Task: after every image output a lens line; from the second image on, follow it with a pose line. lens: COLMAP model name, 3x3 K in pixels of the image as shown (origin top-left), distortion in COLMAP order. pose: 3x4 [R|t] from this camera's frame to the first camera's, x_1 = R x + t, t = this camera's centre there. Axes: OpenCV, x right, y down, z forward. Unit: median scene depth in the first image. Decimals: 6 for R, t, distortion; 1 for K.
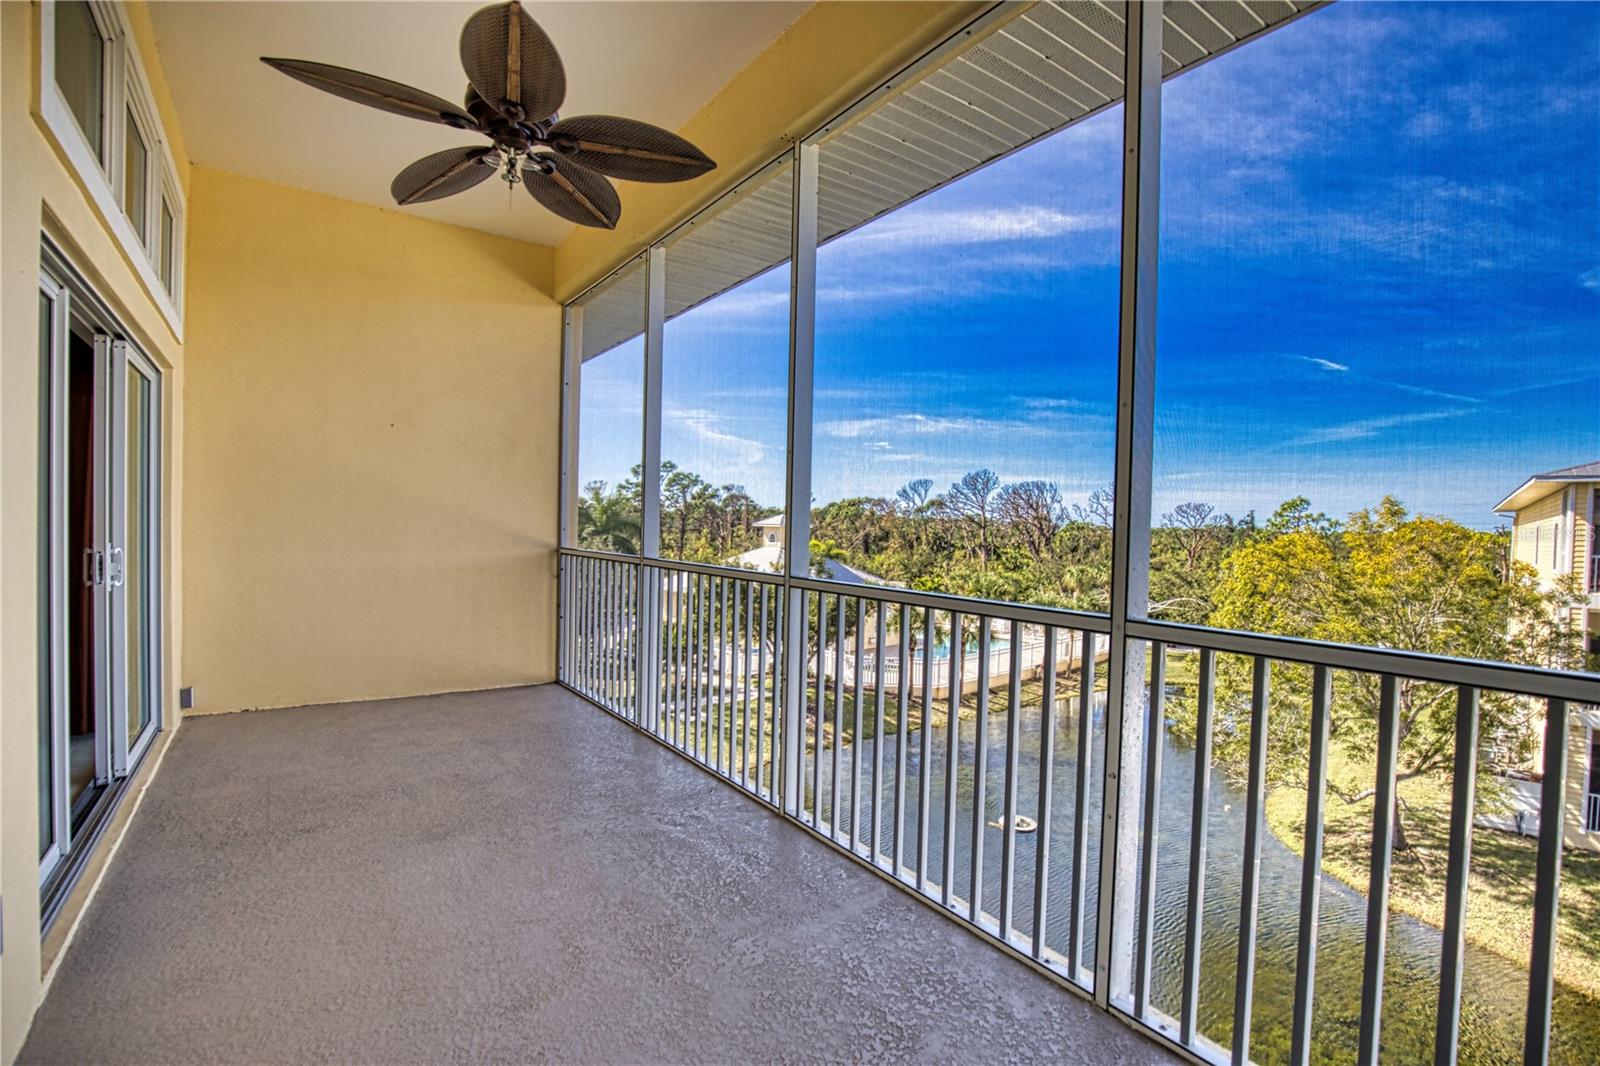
lens RADIAL K [[740.6, 0, 800.0], [0, 740.6, 543.6], [0, 0, 1]] dist [-0.015637, -0.000041]
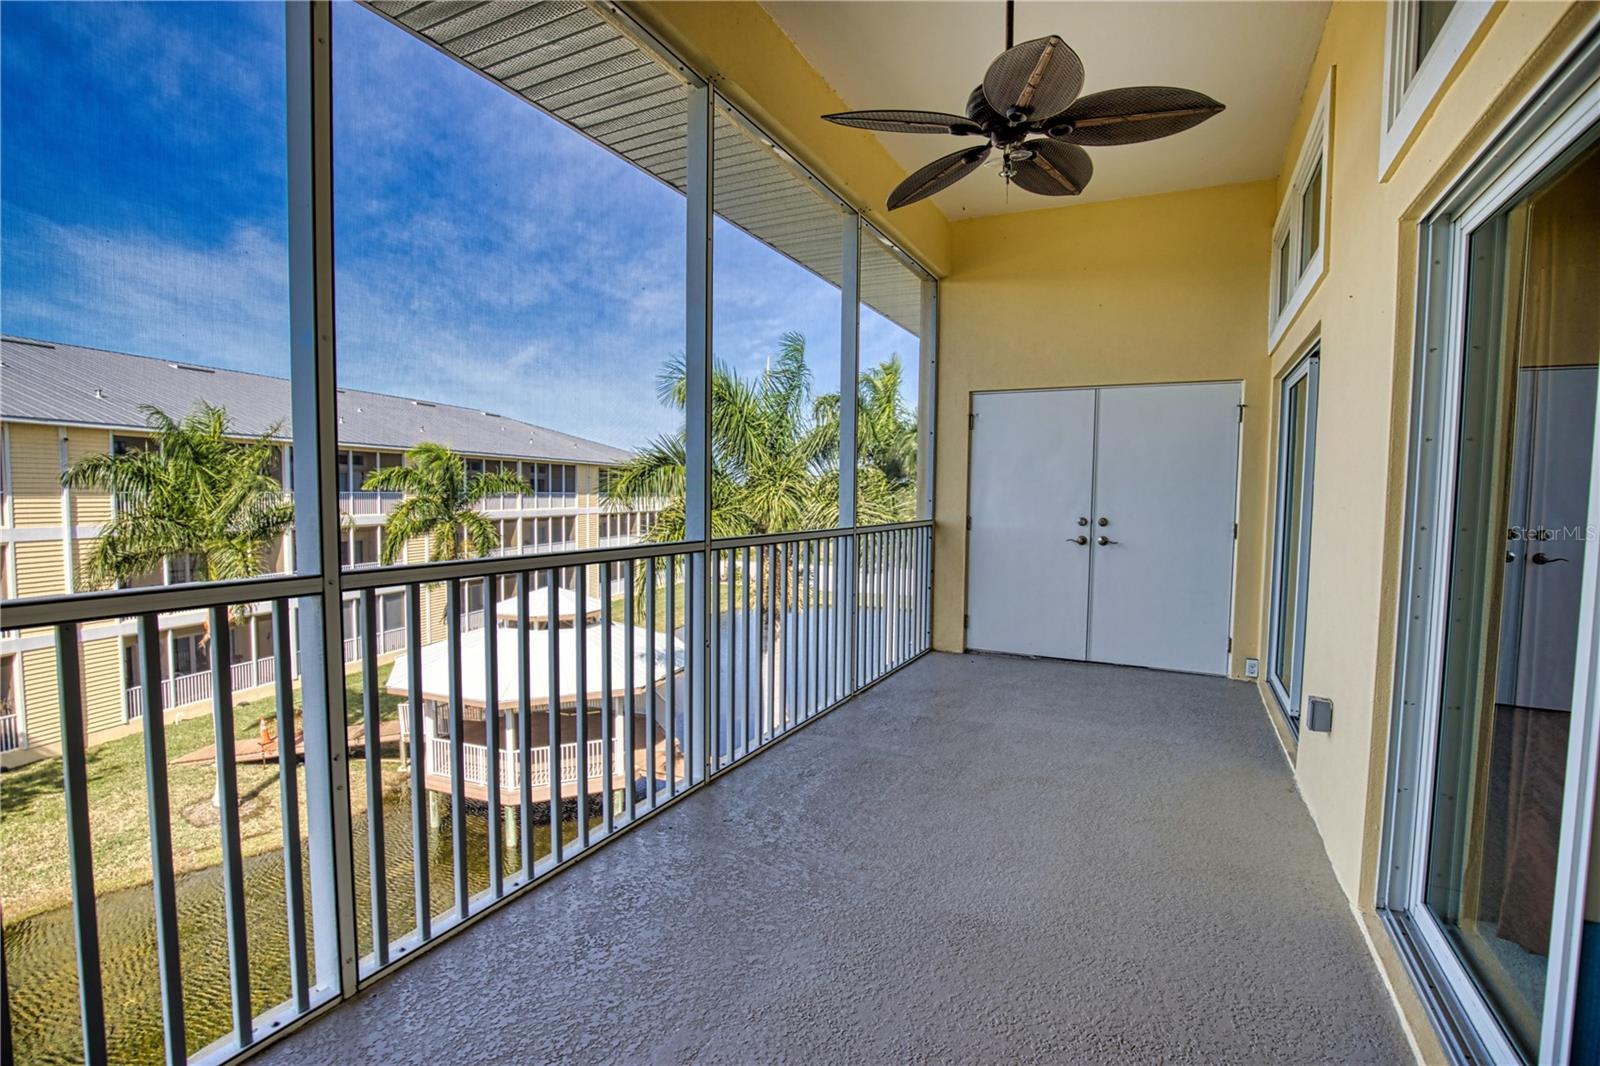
lens RADIAL K [[728.4, 0, 807.7], [0, 728.4, 536.4], [0, 0, 1]] dist [-0.037142, 0.007486]
pose [[-0.460525, -0.083630, 0.883698, -0.800848], [0.001174, 0.995494, 0.094821, -0.044686], [-0.887646, 0.044705, -0.458352, 1.146906]]
